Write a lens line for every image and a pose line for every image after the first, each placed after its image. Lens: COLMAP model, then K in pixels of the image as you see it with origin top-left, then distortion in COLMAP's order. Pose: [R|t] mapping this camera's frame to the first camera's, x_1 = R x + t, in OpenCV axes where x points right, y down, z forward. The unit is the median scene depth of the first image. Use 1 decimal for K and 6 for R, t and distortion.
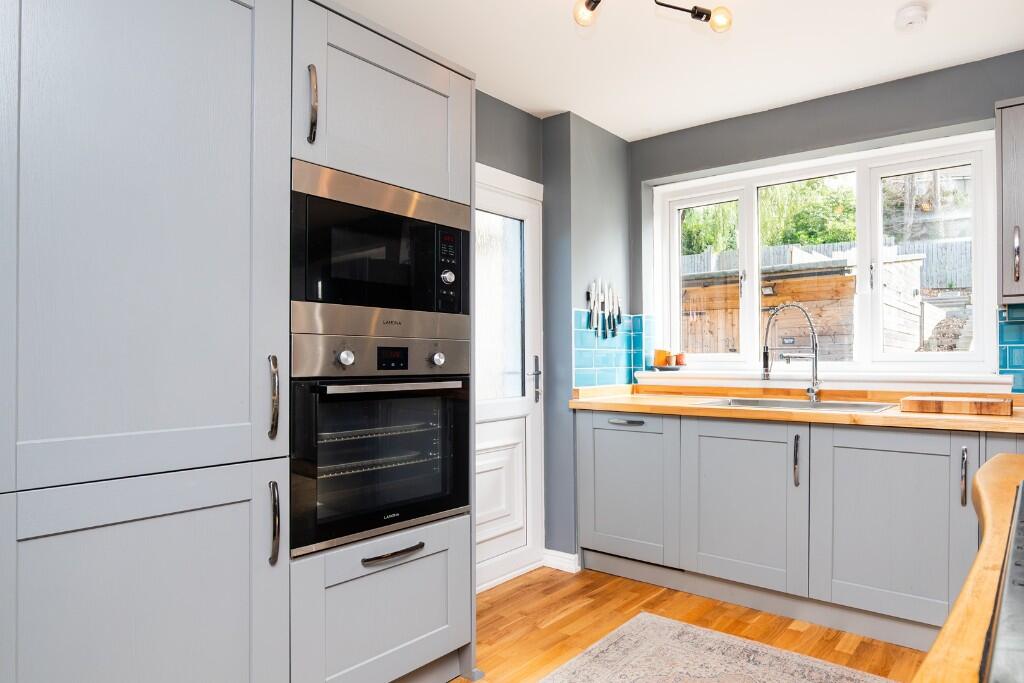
lens RADIAL K [[593.2, 0, 625.7], [0, 593.2, 353.1], [0, 0, 1]] dist [-0.027208, -0.000906]
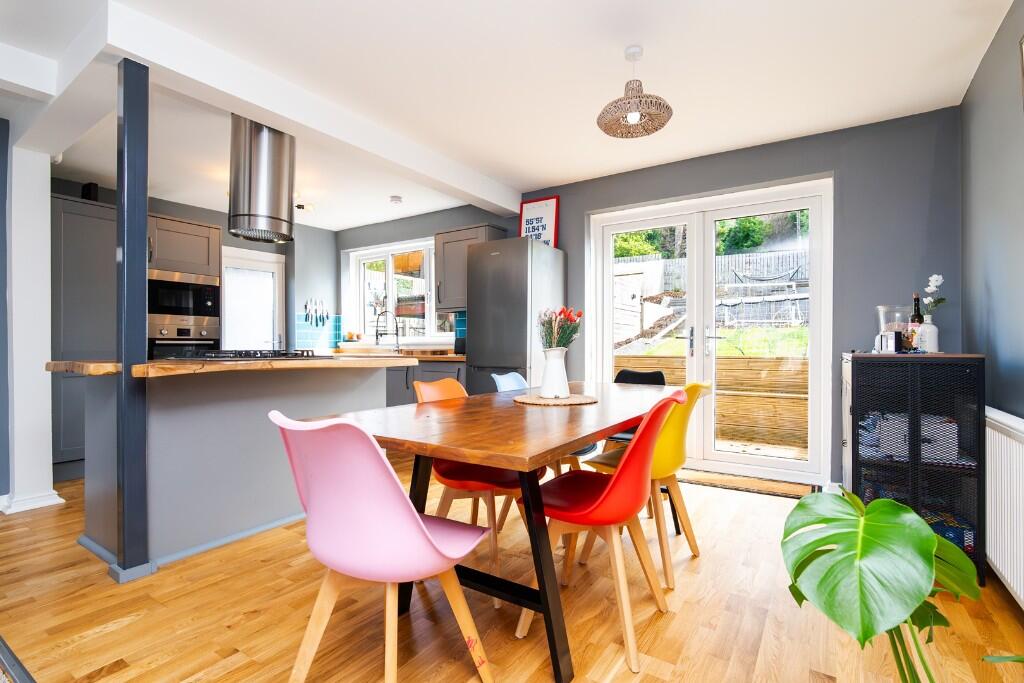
lens RADIAL K [[486.0, 0, 506.4], [0, 486.0, 340.6], [0, 0, 1]] dist [-0.020897, 0.003123]
pose [[0.999991, 0.001371, 0.003918, 0.741099], [-0.001370, 0.999999, -0.000110, 0.029469], [-0.003918, 0.000105, 0.999992, -0.862449]]
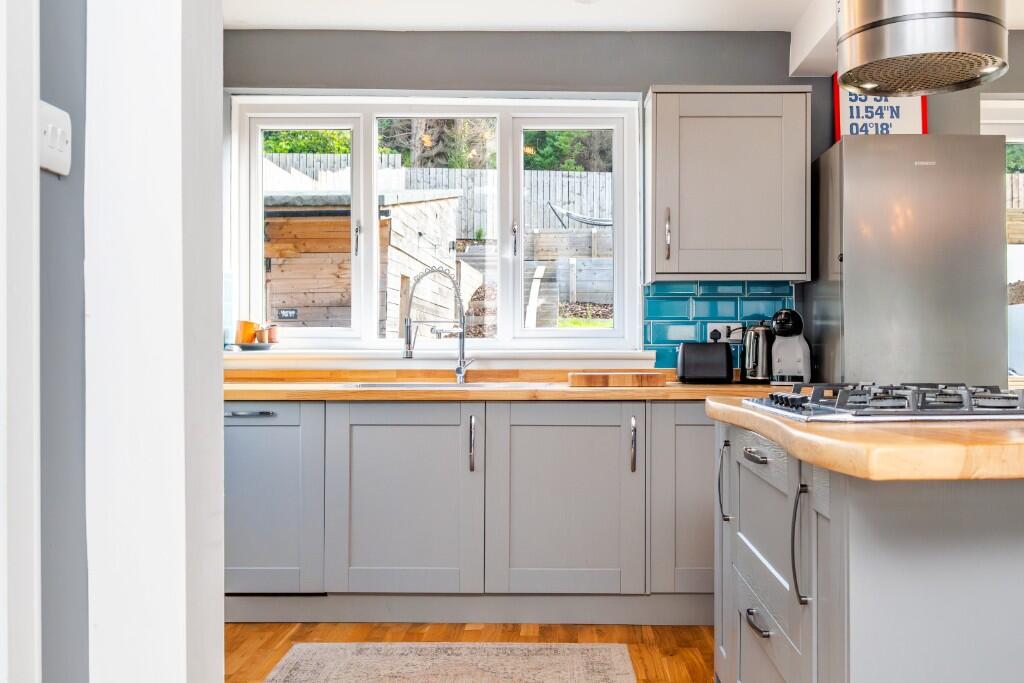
lens RADIAL K [[1073.1, 0, 549.3], [0, 1073.1, 314.7], [0, 0, 1]] dist [0.012637, 0.000000]
pose [[0.828090, 0.019140, 0.560268, -0.459943], [-0.007422, 0.999704, -0.023182, 0.017432], [-0.560546, 0.015039, 0.827987, -0.373632]]
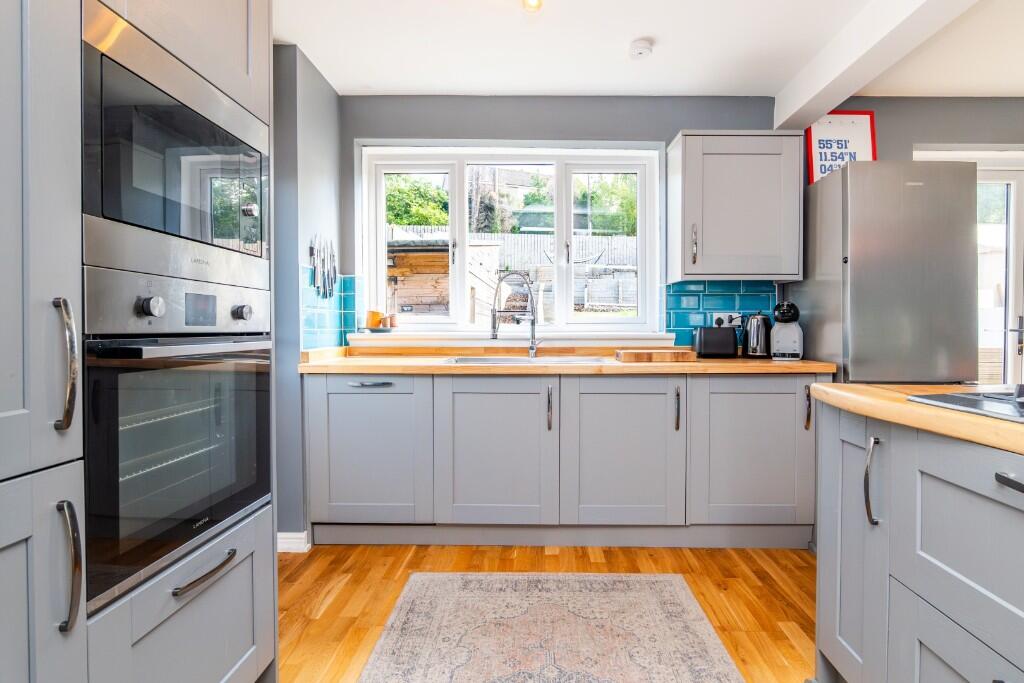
lens RADIAL K [[526.2, 0, 533.7], [0, 526.2, 329.4], [0, 0, 1]] dist [-0.020599, 0.000973]
pose [[0.830928, -0.001152, 0.556379, -0.258621], [-0.007493, 0.999884, 0.013262, 0.013406], [-0.556329, -0.015189, 0.830823, 0.142160]]
